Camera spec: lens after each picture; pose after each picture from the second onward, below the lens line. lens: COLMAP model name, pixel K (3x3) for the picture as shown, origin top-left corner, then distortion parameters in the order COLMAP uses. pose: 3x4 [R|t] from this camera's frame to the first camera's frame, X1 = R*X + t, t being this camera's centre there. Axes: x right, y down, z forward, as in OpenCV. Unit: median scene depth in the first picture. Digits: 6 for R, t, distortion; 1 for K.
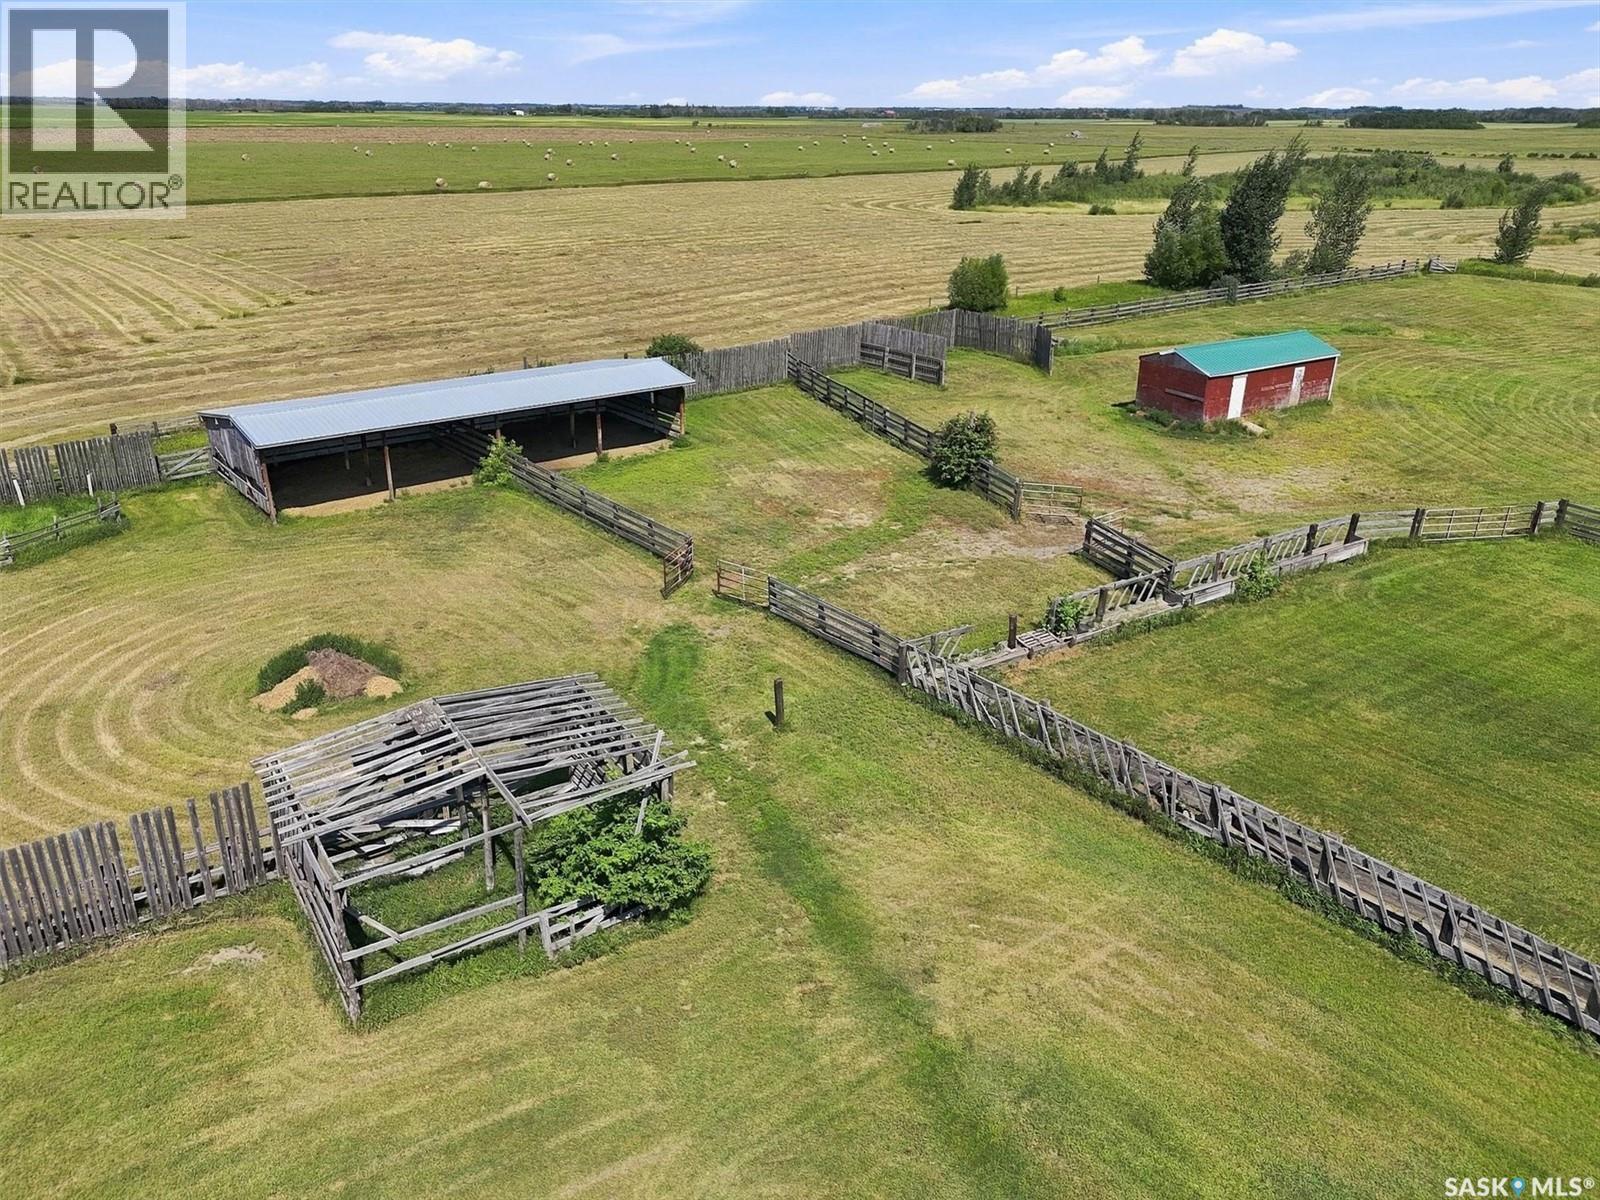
lens RADIAL K [[1189.0, 0, 800.0], [0, 1189.0, 600.0], [0, 0, 1]] dist [0.067214, -0.067692]
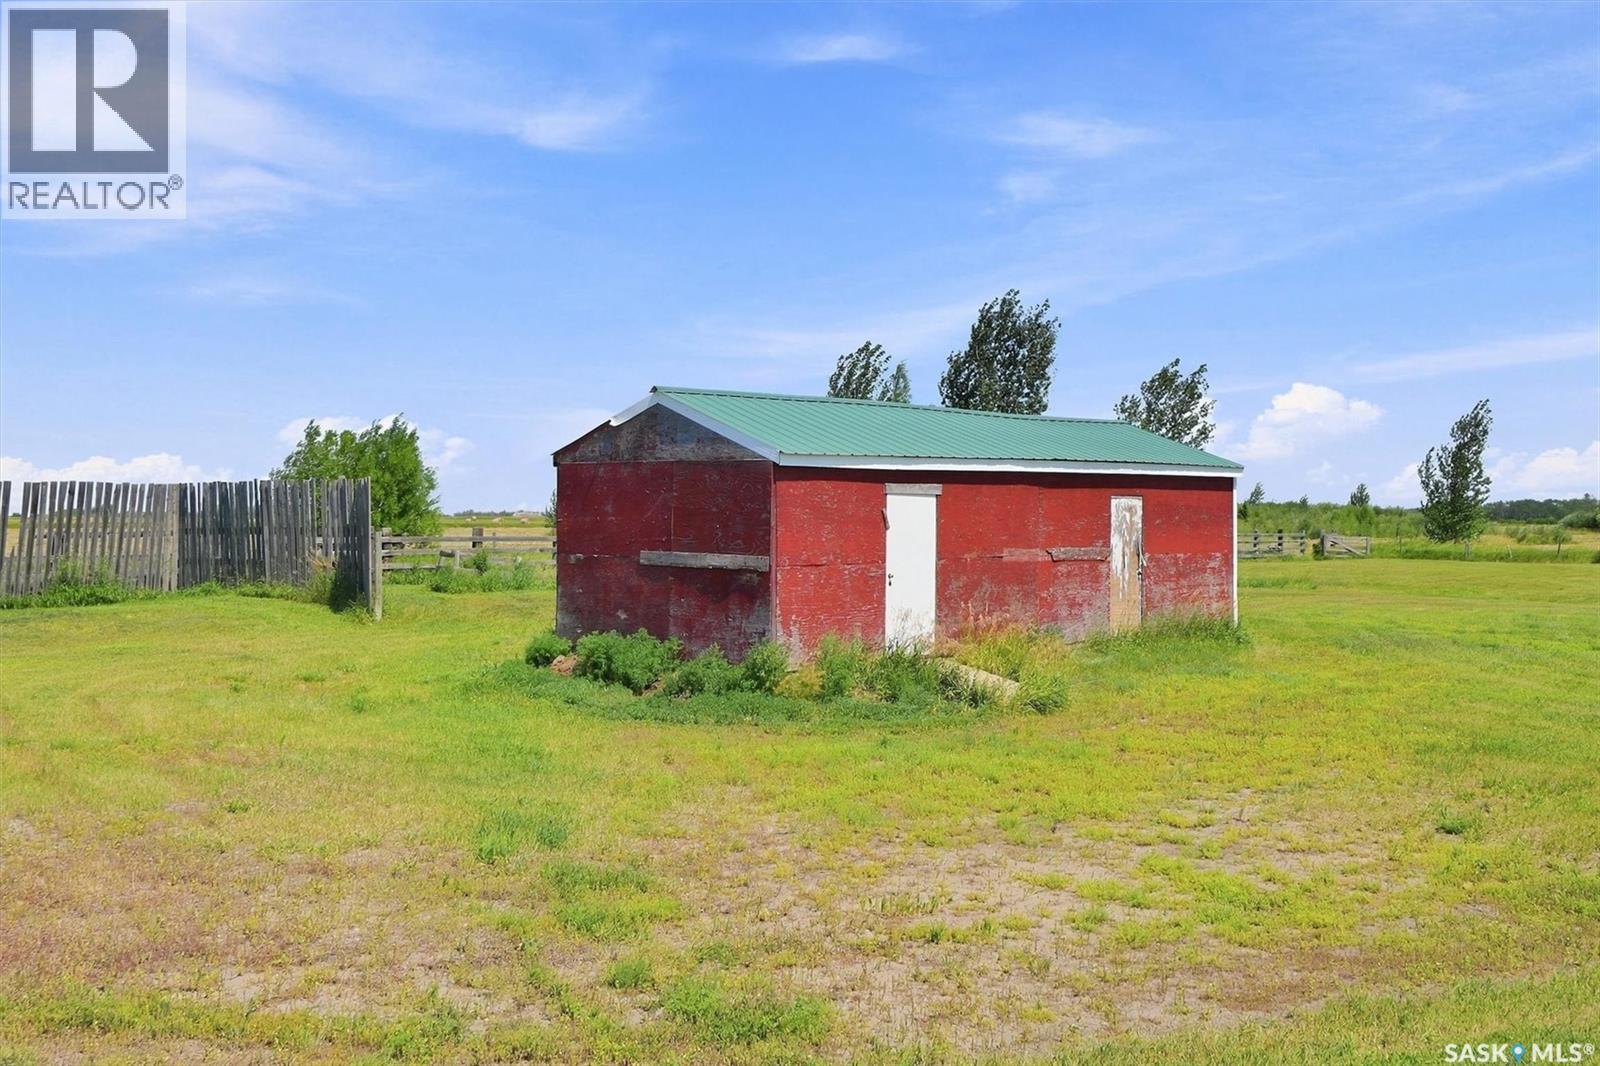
lens RADIAL K [[1644.1, 0, 800.0], [0, 1644.1, 533.0], [0, 0, 1]] dist [-0.005778, -0.000642]
pose [[0.980994, -0.006888, 0.193916, 0.263742], [0.079359, 0.926208, -0.368566, -0.049321], [-0.177068, 0.376950, 0.909151, 0.660374]]
